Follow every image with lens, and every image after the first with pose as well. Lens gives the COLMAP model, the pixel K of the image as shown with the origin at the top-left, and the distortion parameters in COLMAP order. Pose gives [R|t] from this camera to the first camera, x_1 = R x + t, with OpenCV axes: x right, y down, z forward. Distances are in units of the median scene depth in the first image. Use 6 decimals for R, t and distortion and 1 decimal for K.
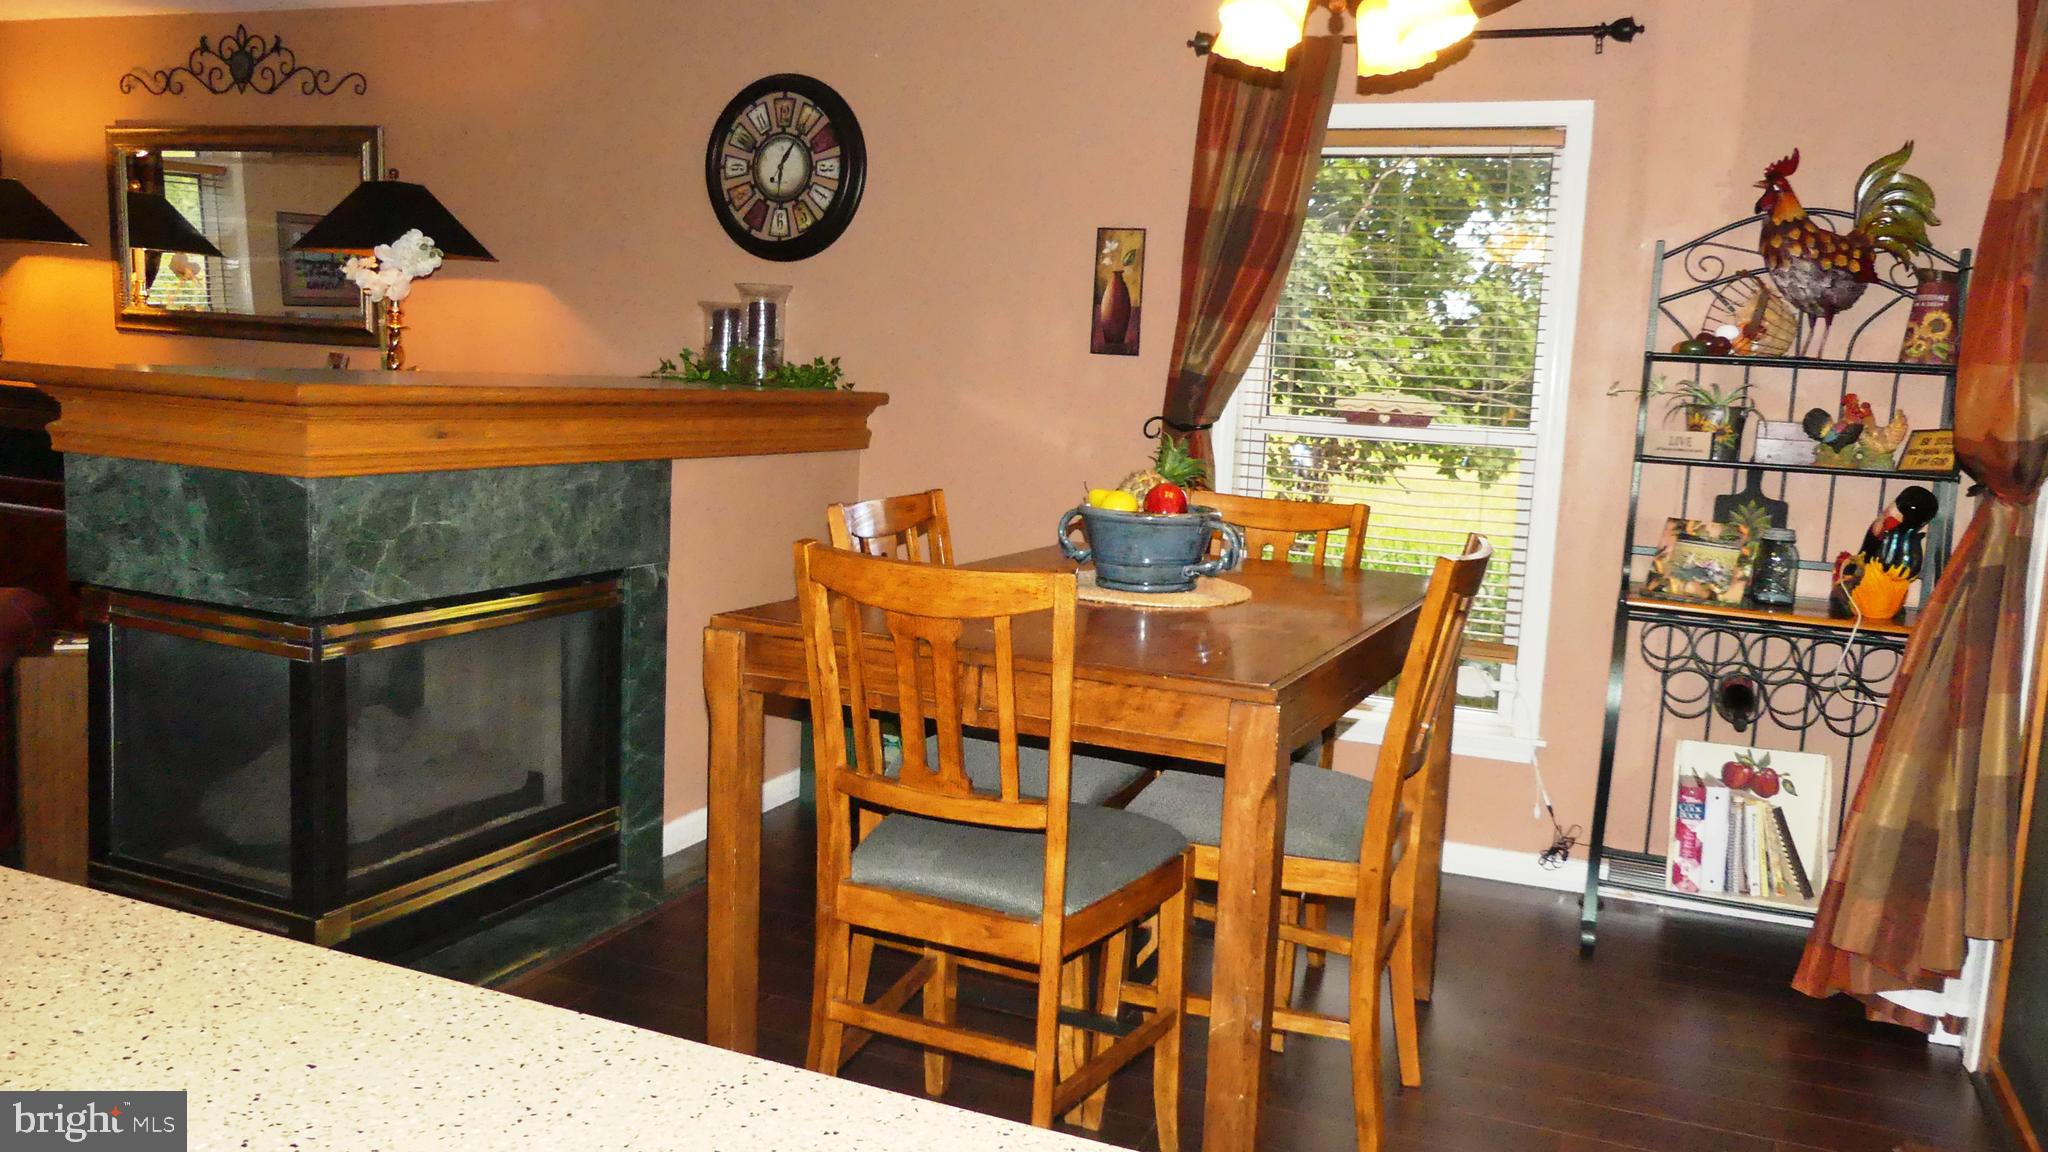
lens RADIAL K [[1584.3, 0, 1005.0], [0, 1584.3, 565.7], [0, 0, 1]] dist [-0.013537, 0.046829]
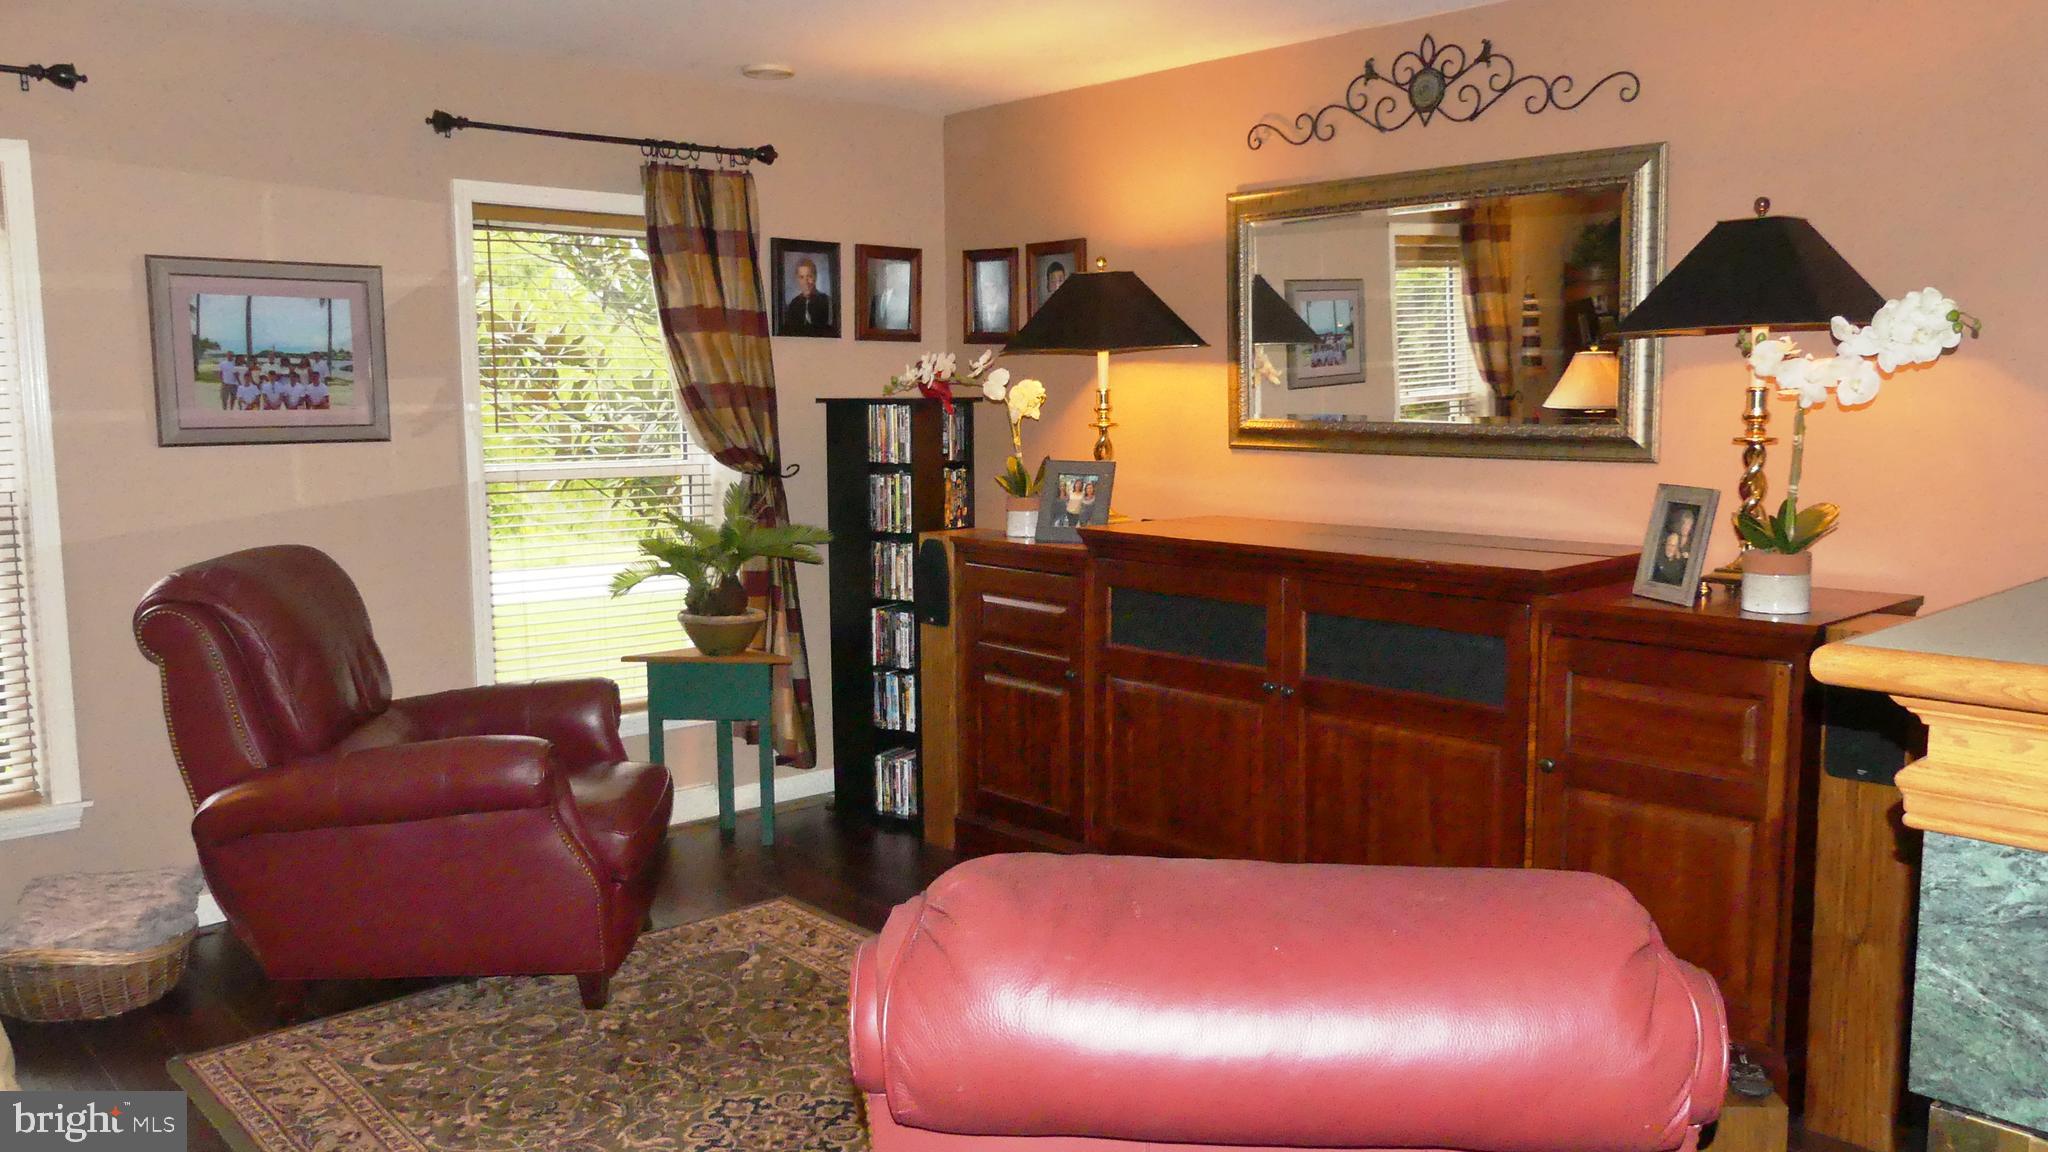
lens RADIAL K [[1556.4, 0, 1024.0], [0, 1556.4, 576.0], [0, 0, 1]] dist [-0.031806, -0.001771]
pose [[0.909831, -0.010430, -0.414848, -0.475958], [0.001465, 0.999759, -0.021924, -0.097300], [0.414976, 0.019339, 0.909627, 0.360432]]
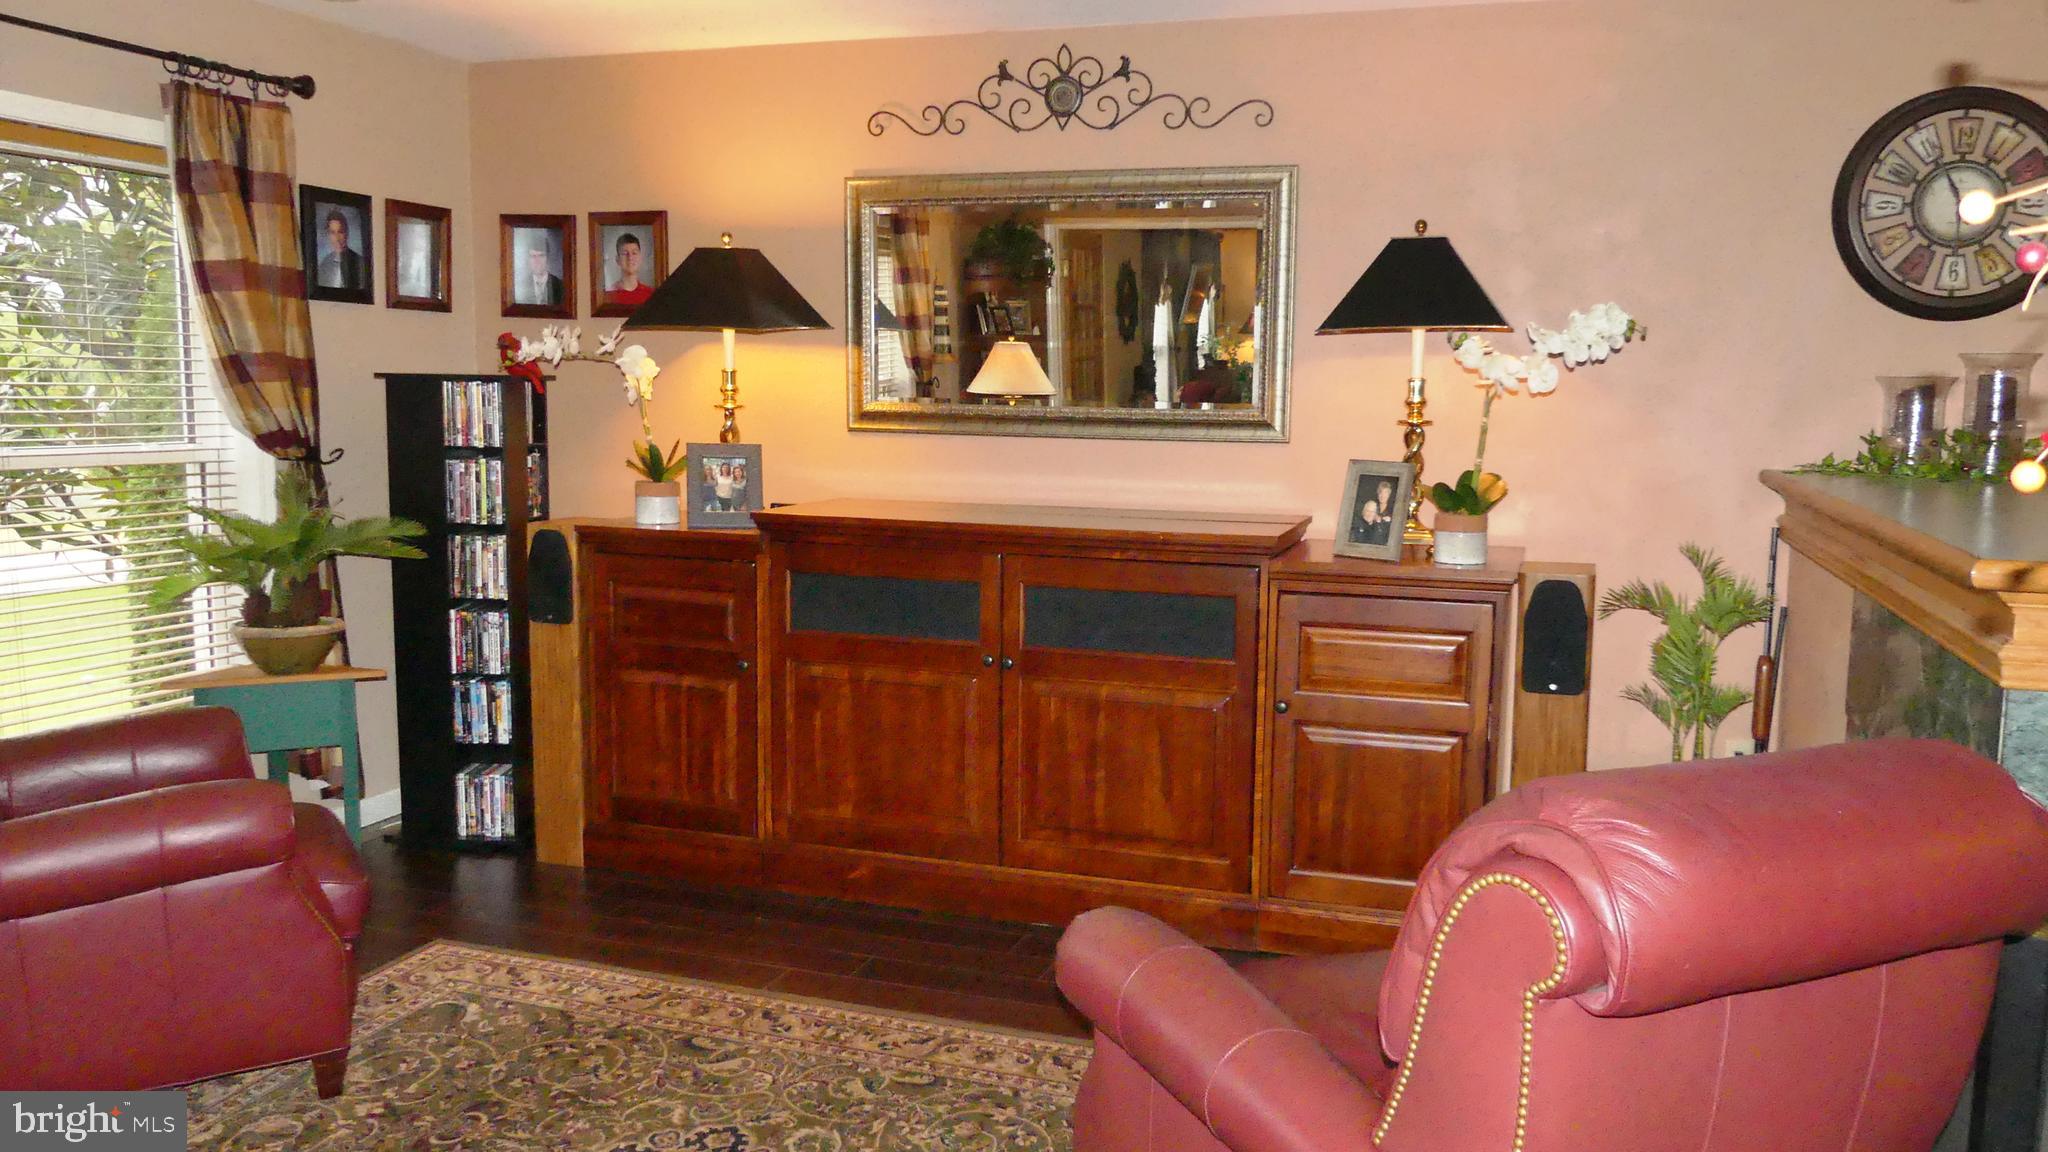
lens RADIAL K [[1566.8, 0, 1028.5], [0, 1566.8, 571.9], [0, 0, 1]] dist [-0.014879, 0.000987]
pose [[0.994935, -0.051518, 0.086318, -0.776286], [0.052023, 0.998639, -0.003610, -0.100335], [-0.086014, 0.008082, 0.996261, 0.296806]]
